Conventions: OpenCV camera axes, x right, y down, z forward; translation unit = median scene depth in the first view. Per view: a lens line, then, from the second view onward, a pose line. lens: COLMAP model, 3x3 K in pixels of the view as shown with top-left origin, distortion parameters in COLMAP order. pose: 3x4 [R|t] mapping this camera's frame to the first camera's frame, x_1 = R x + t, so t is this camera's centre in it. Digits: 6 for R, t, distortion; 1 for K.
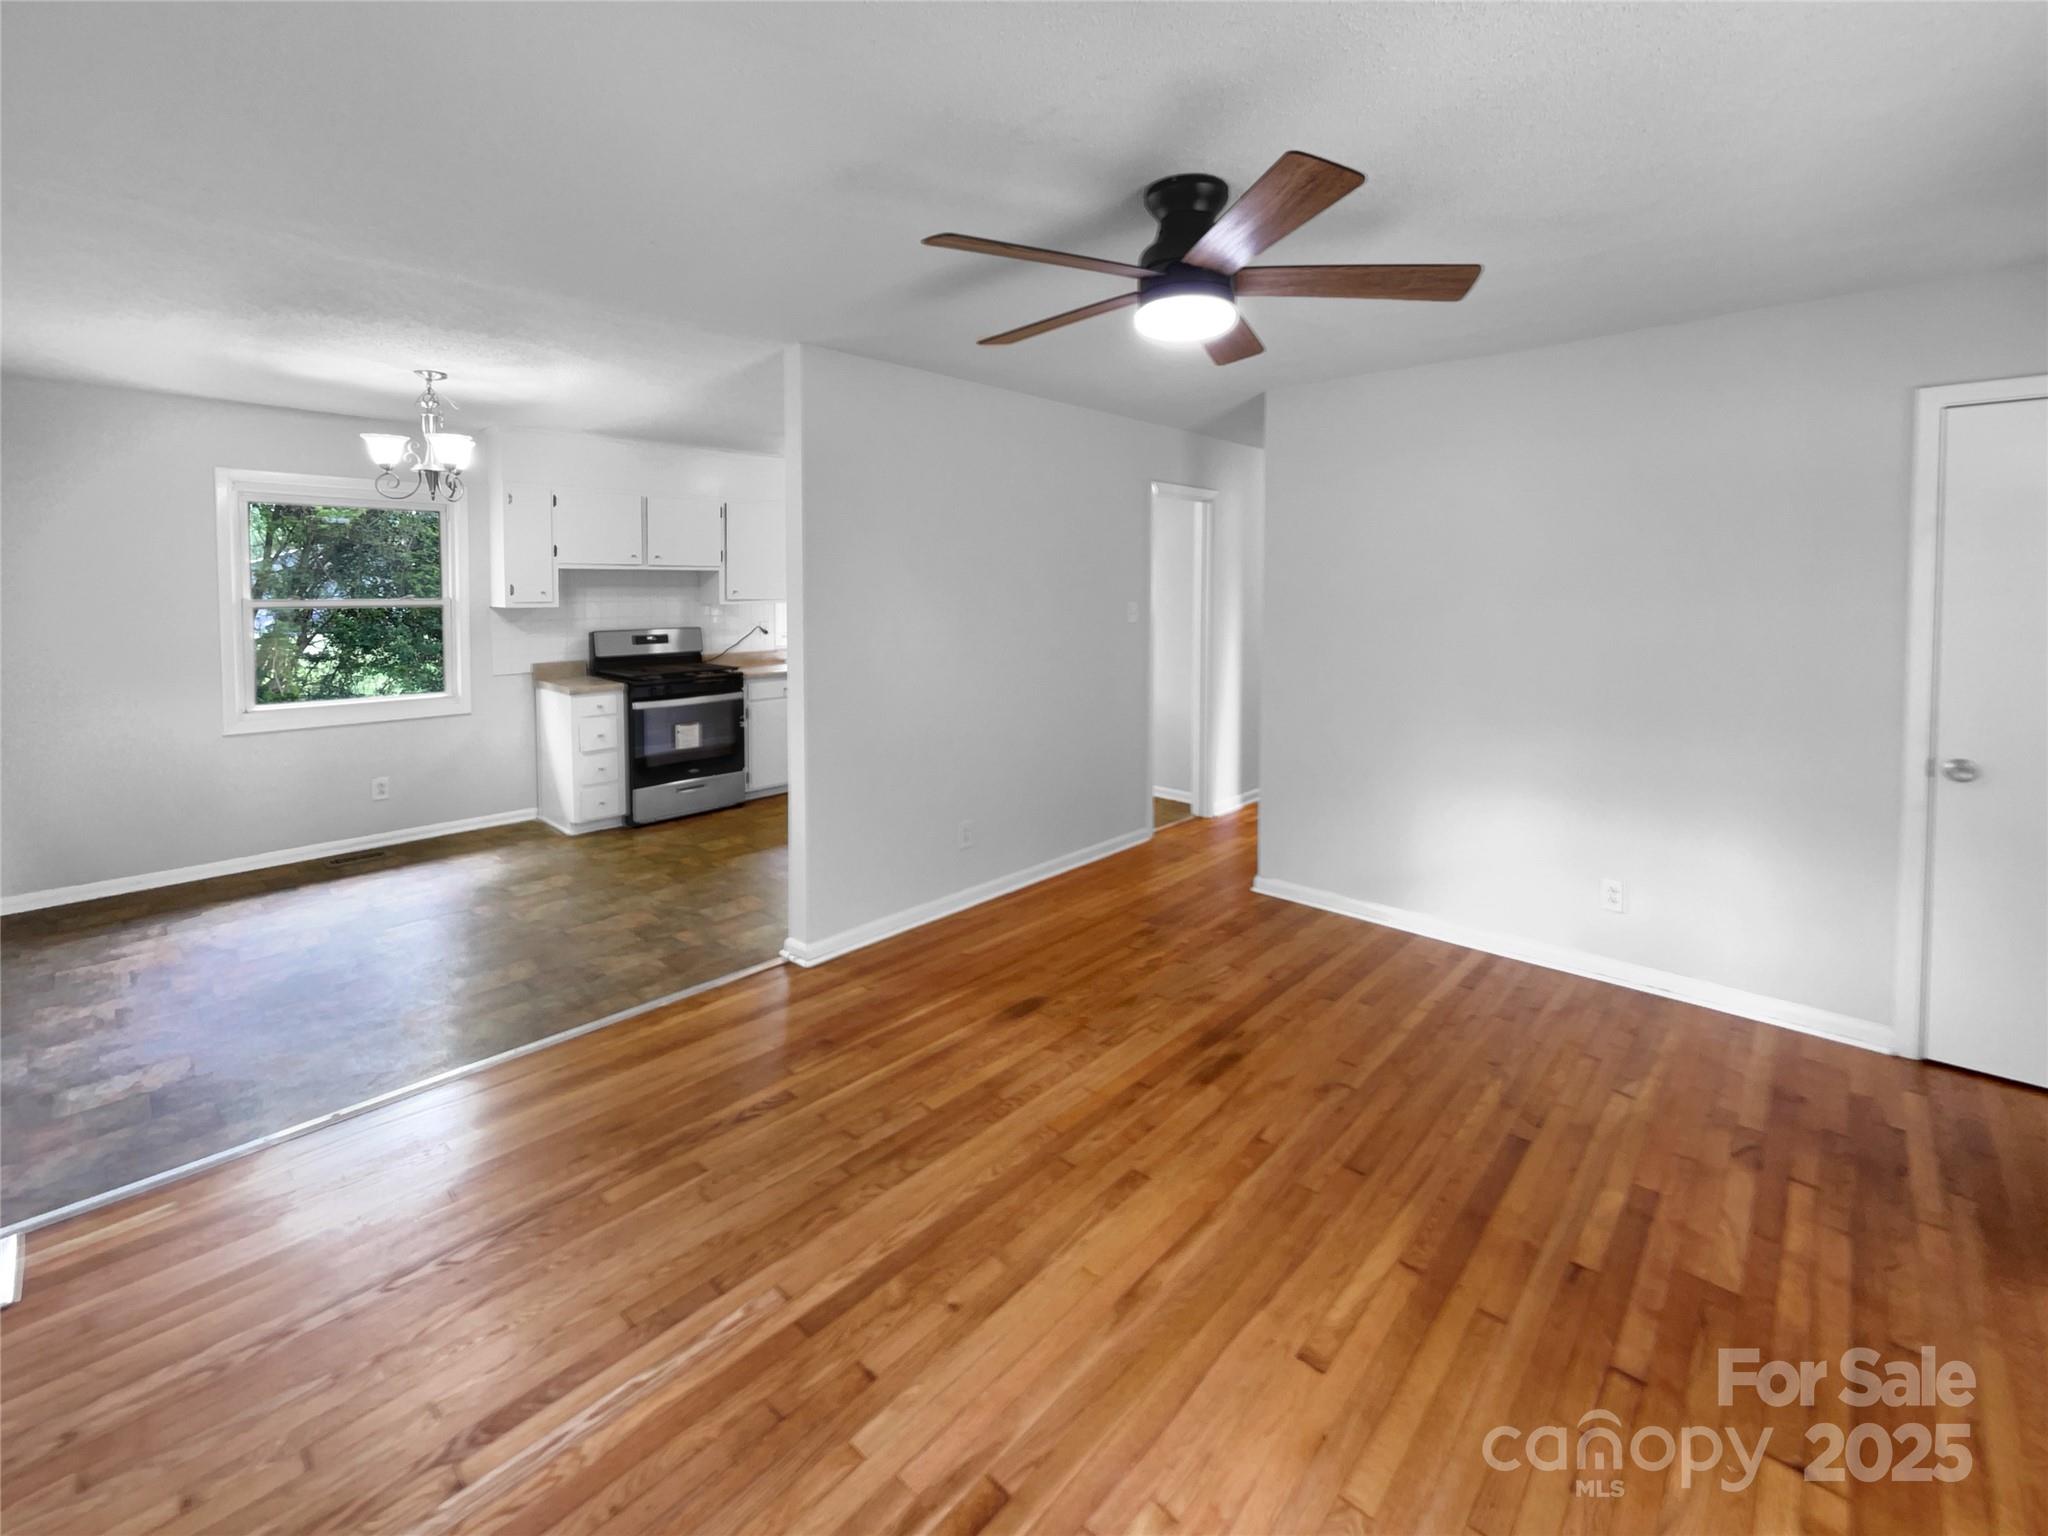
lens RADIAL K [[888.7, 0, 1023.1], [0, 888.7, 622.1], [0, 0, 1]] dist [-0.009210, 0.006616]
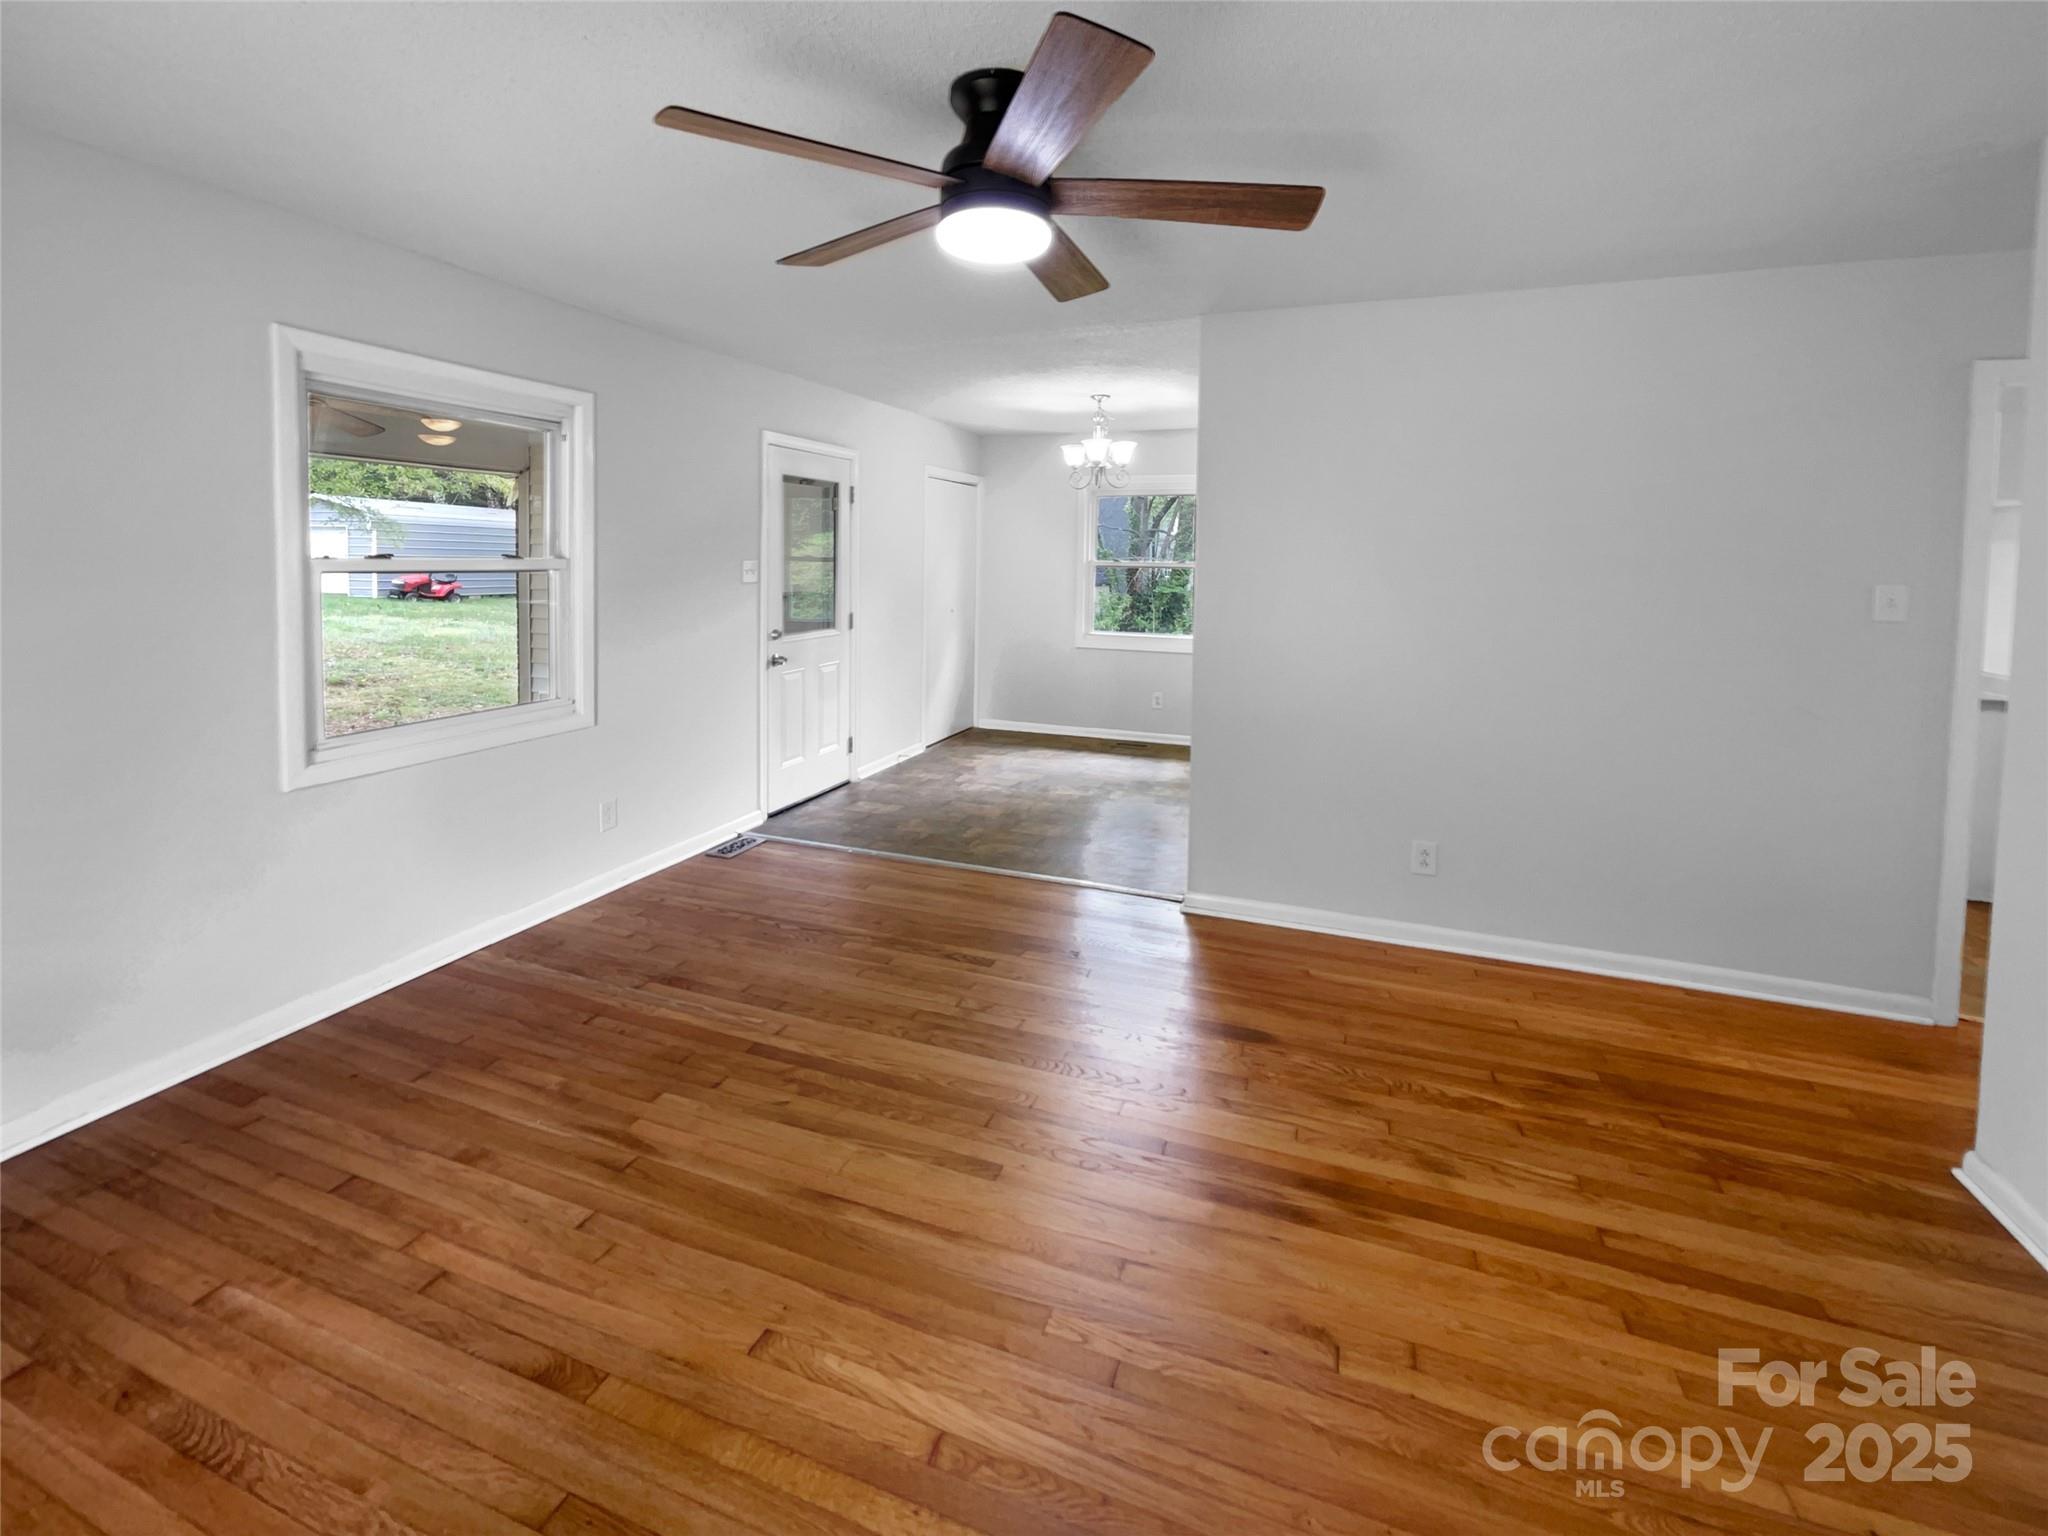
lens RADIAL K [[871.6, 0, 1025.9], [0, 871.6, 619.6], [0, 0, 1]] dist [-0.019697, 0.013060]
pose [[0.391525, 0.068925, -0.917582, 0.839288], [-0.053615, 0.997205, 0.052029, 0.007761], [0.918604, 0.028826, 0.394126, 0.601340]]
